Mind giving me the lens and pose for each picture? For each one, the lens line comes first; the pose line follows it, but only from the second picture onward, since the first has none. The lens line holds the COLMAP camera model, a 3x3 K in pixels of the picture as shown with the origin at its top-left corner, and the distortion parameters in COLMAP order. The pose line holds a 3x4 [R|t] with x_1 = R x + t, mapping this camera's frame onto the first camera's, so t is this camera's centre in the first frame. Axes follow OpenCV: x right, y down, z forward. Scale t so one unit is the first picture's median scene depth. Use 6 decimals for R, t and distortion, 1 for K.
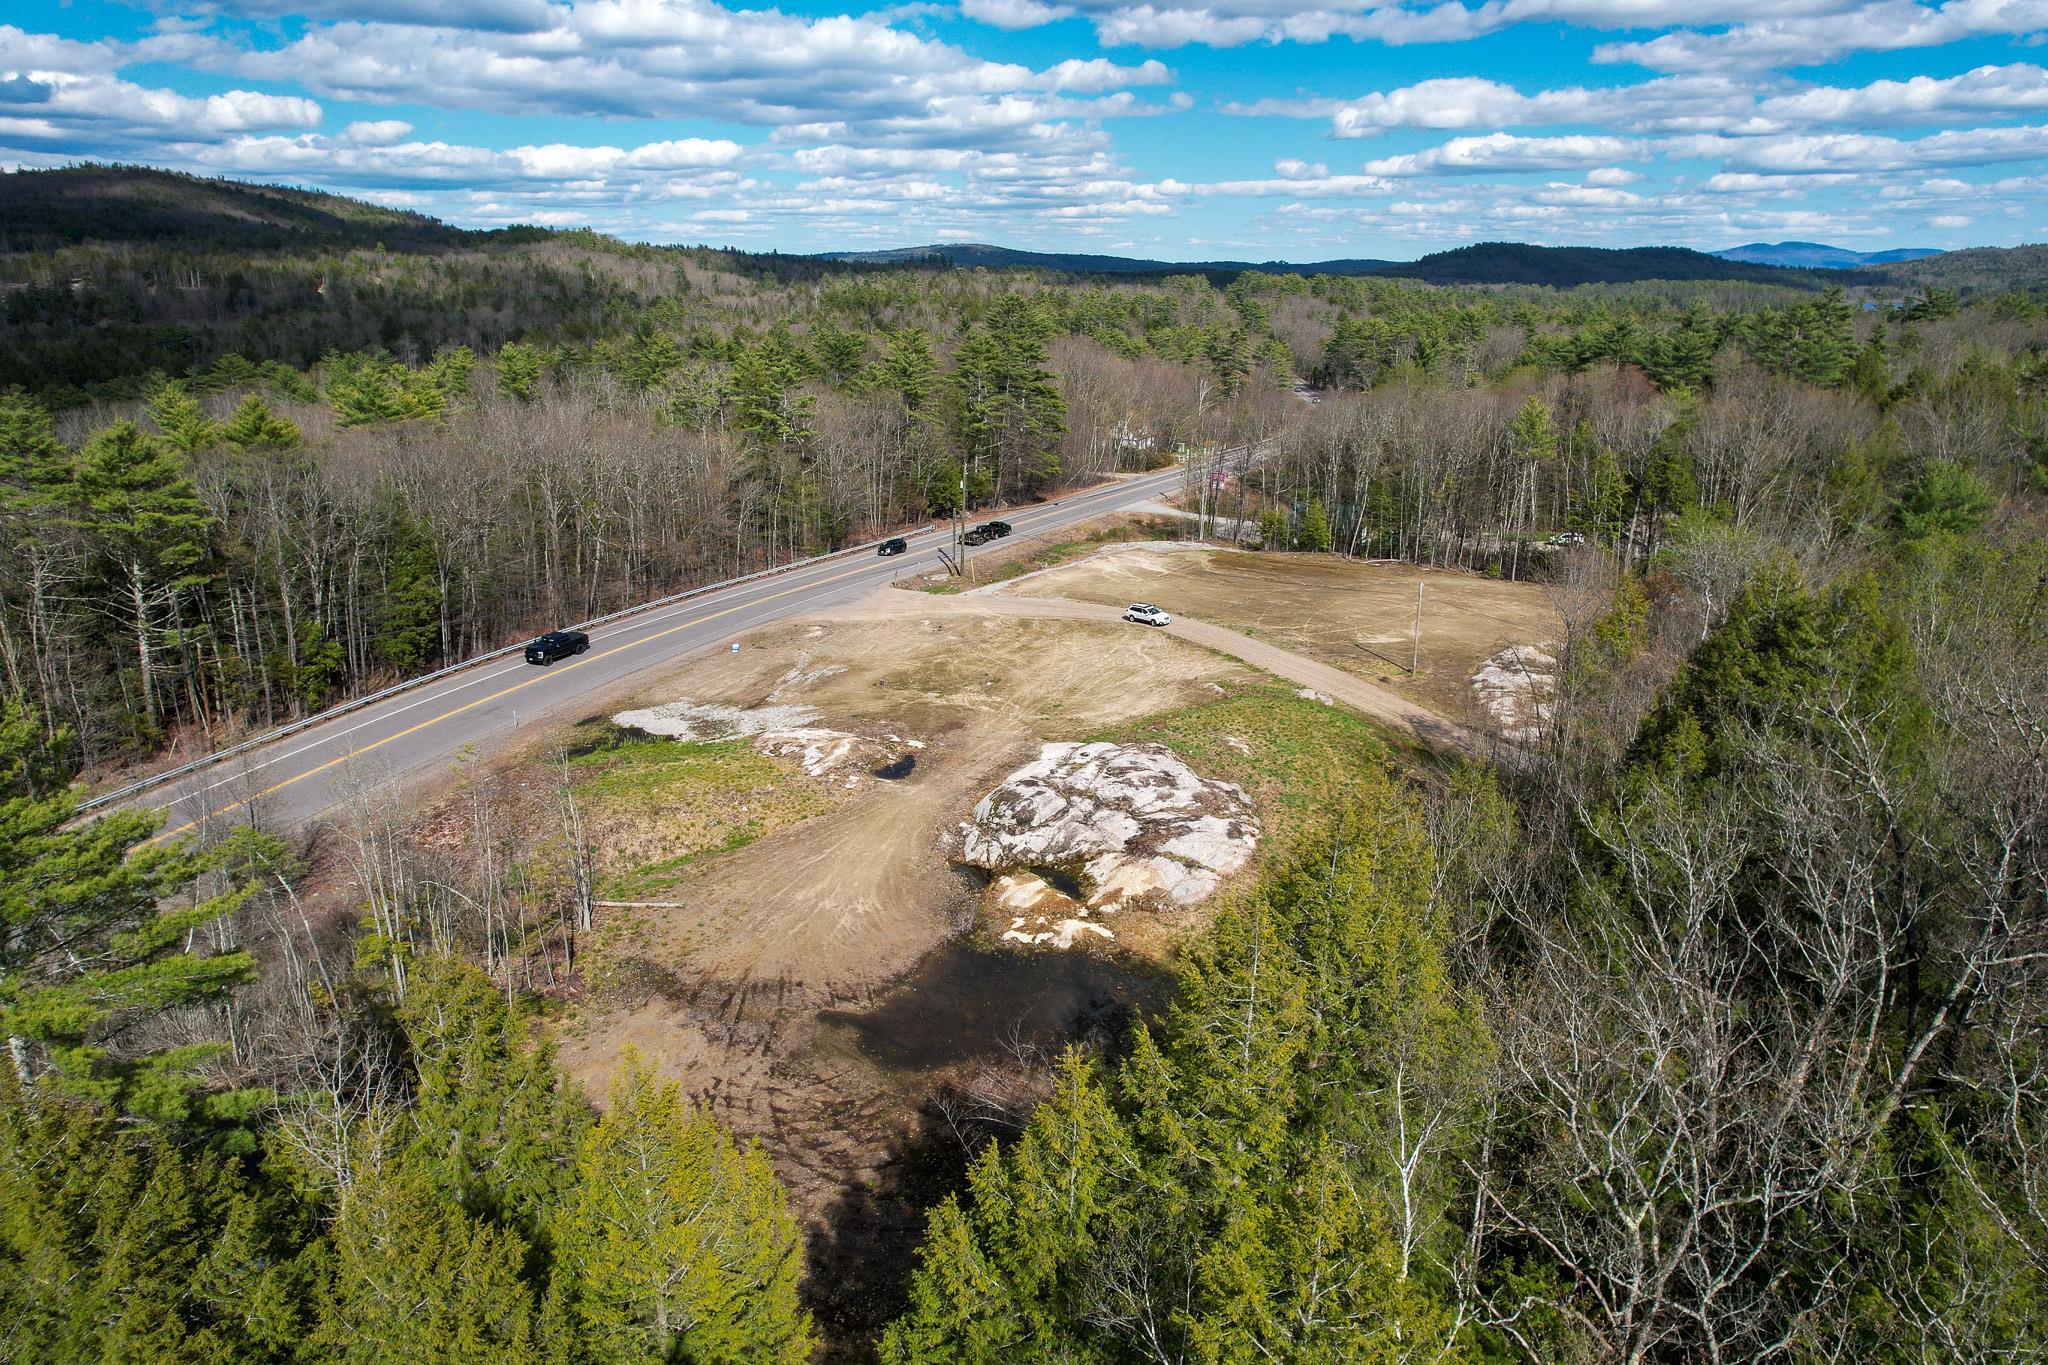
lens RADIAL K [[1305.5, 0, 1030.1], [0, 1305.5, 685.9], [0, 0, 1]] dist [-0.066783, 0.050878]
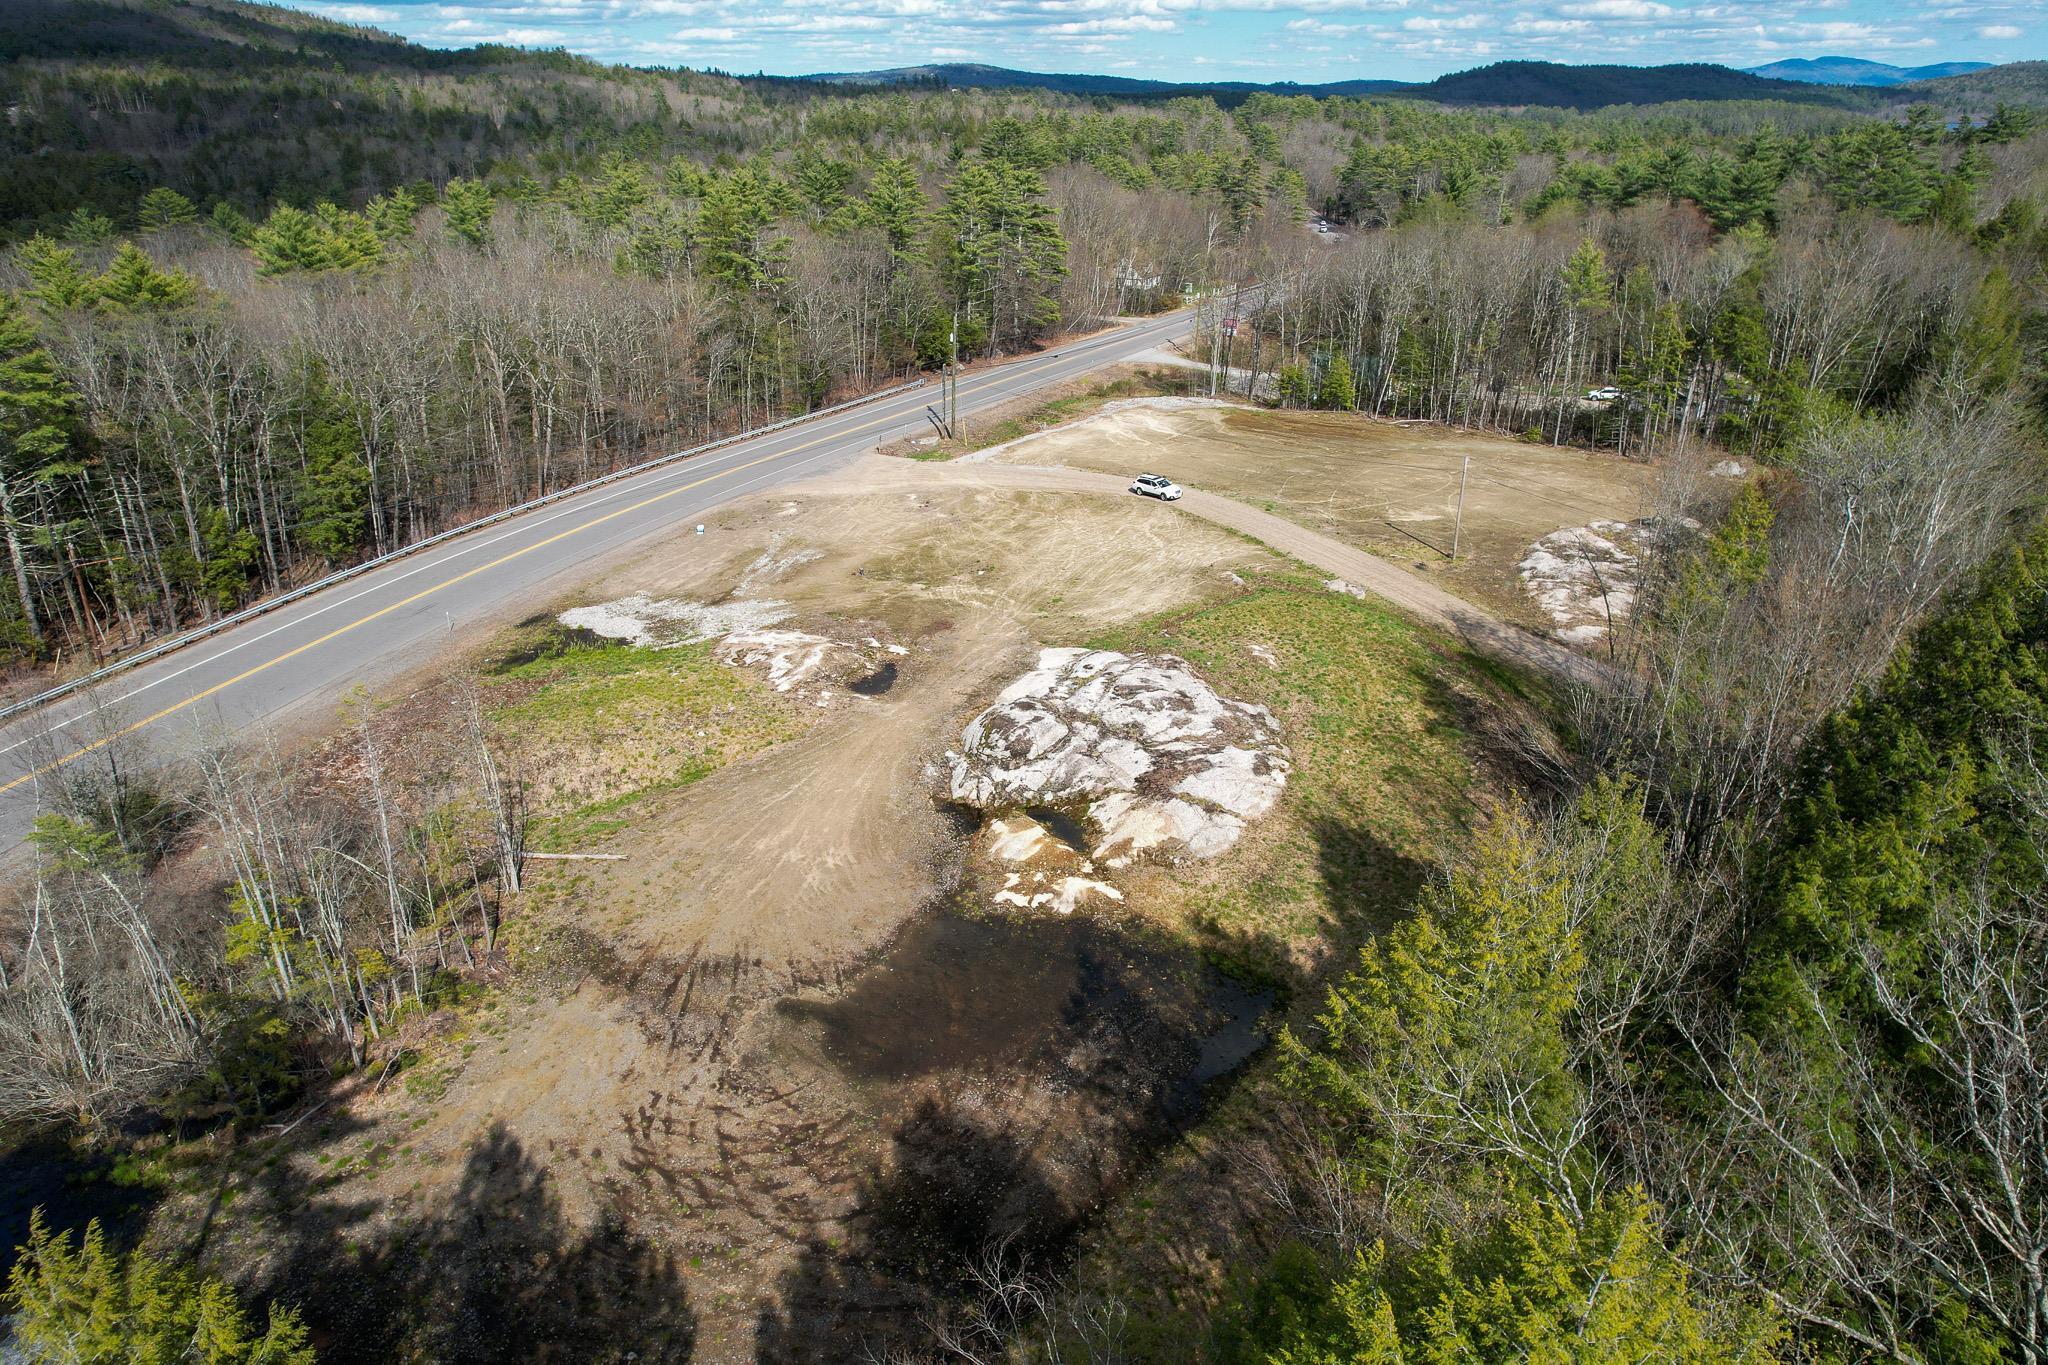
lens RADIAL K [[1305.5, 0, 1030.7], [0, 1305.5, 686.7], [0, 0, 1]] dist [-0.066783, 0.050878]
pose [[0.999995, -0.002996, 0.000474, 0.002042], [0.002916, 0.992576, 0.121592, -0.034241], [-0.000835, -0.121590, 0.992580, 0.105686]]
